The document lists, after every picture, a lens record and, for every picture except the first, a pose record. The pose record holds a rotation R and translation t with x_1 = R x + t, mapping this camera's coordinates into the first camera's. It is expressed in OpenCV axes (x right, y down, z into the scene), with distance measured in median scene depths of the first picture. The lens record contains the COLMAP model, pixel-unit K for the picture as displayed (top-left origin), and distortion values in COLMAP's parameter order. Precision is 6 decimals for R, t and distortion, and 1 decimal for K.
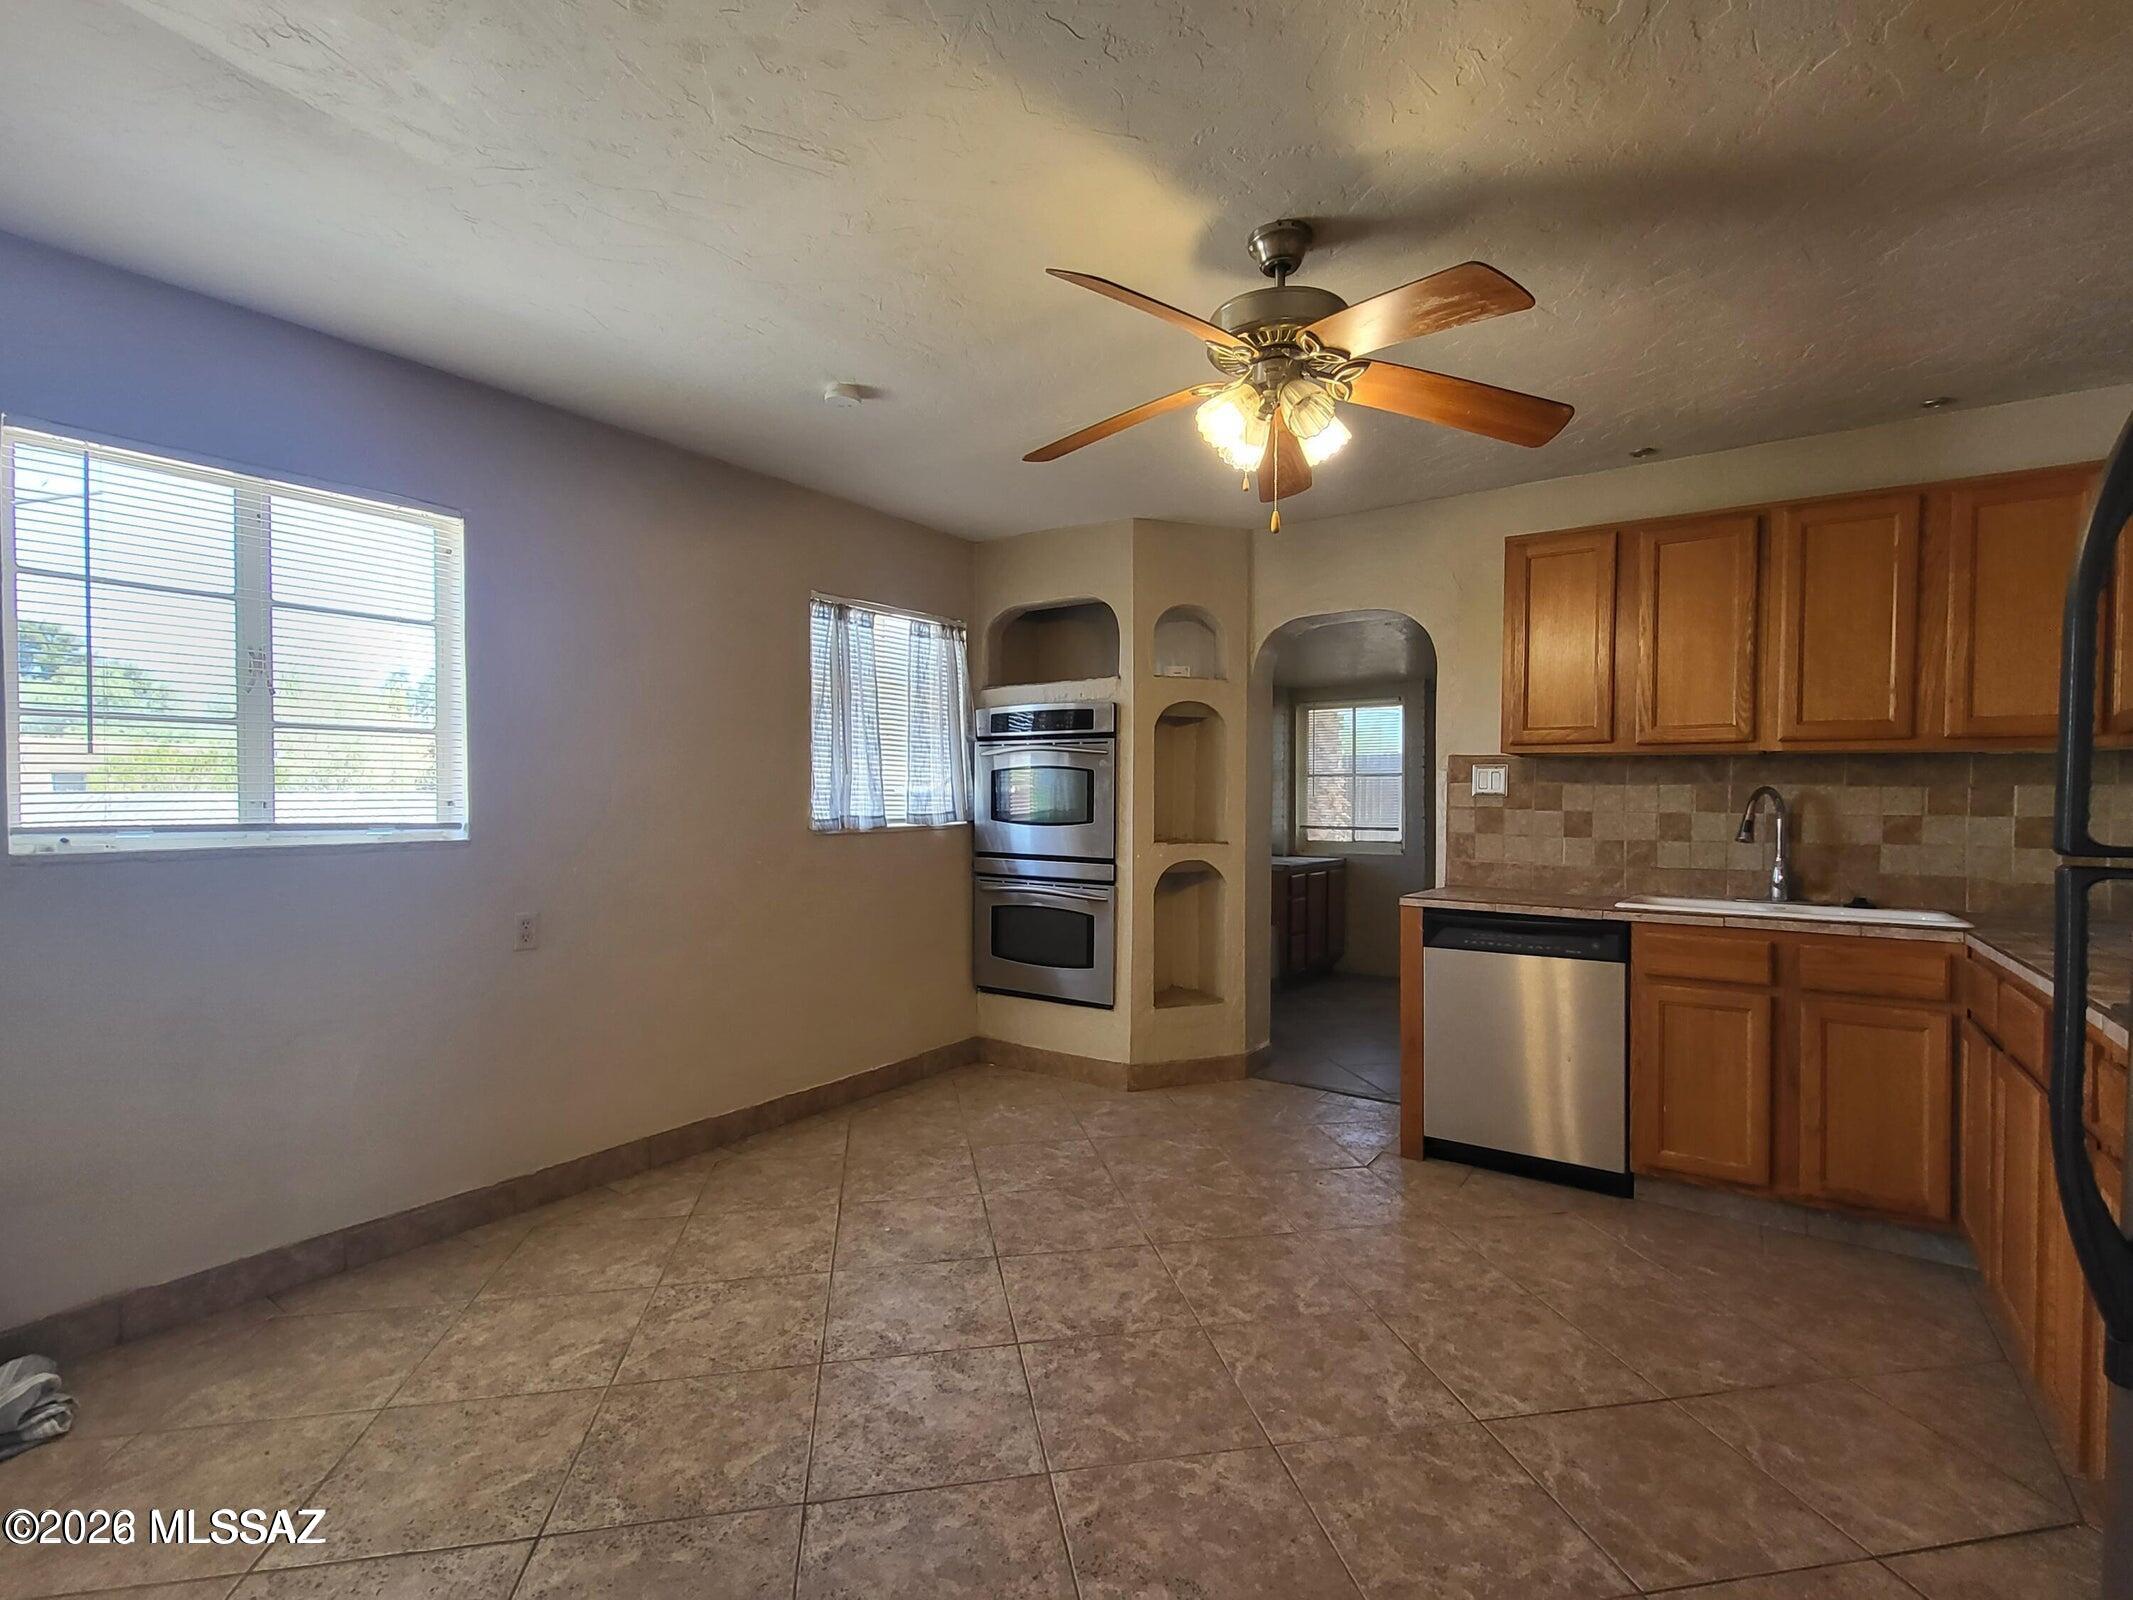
lens RADIAL K [[986.7, 0, 1066.5], [0, 986.7, 800.0], [0, 0, 1]] dist [-0.002430, -0.001006]
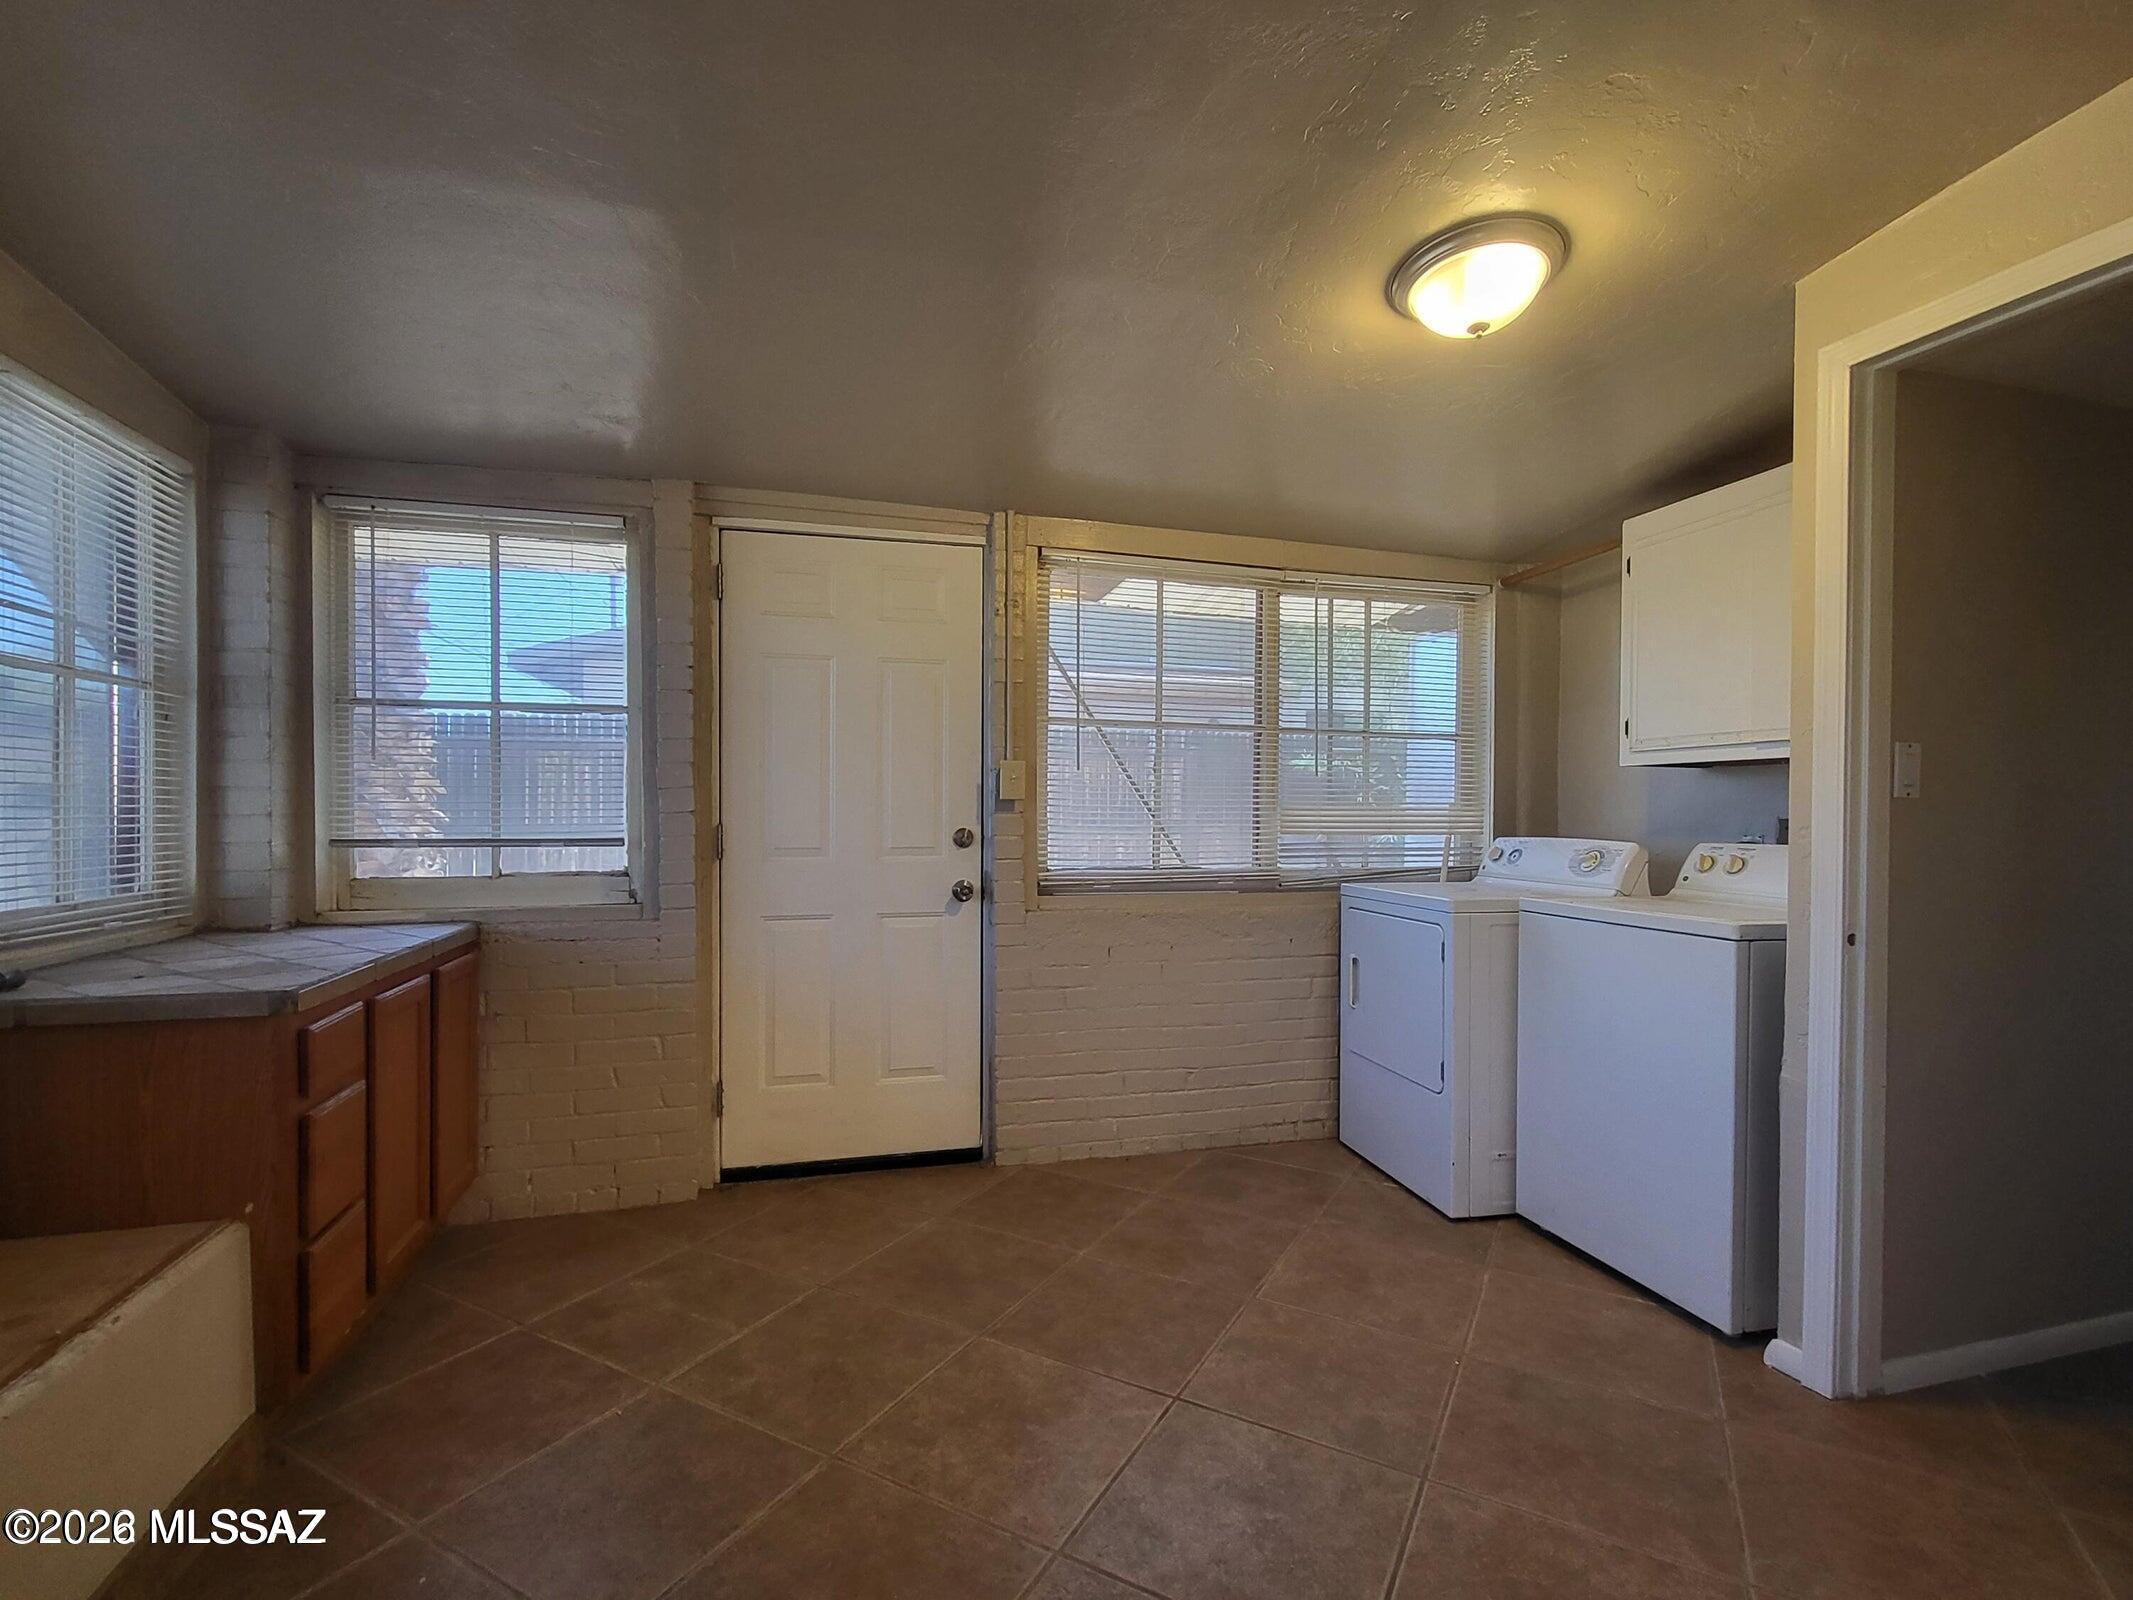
lens RADIAL K [[986.7, 0, 1066.5], [0, 986.7, 800.0], [0, 0, 1]] dist [-0.002430, -0.001006]
pose [[0.629127, -0.011490, 0.777217, 0.231105], [0.012854, 0.999908, 0.004378, 0.022895], [-0.777196, 0.007236, 0.629217, 1.029518]]
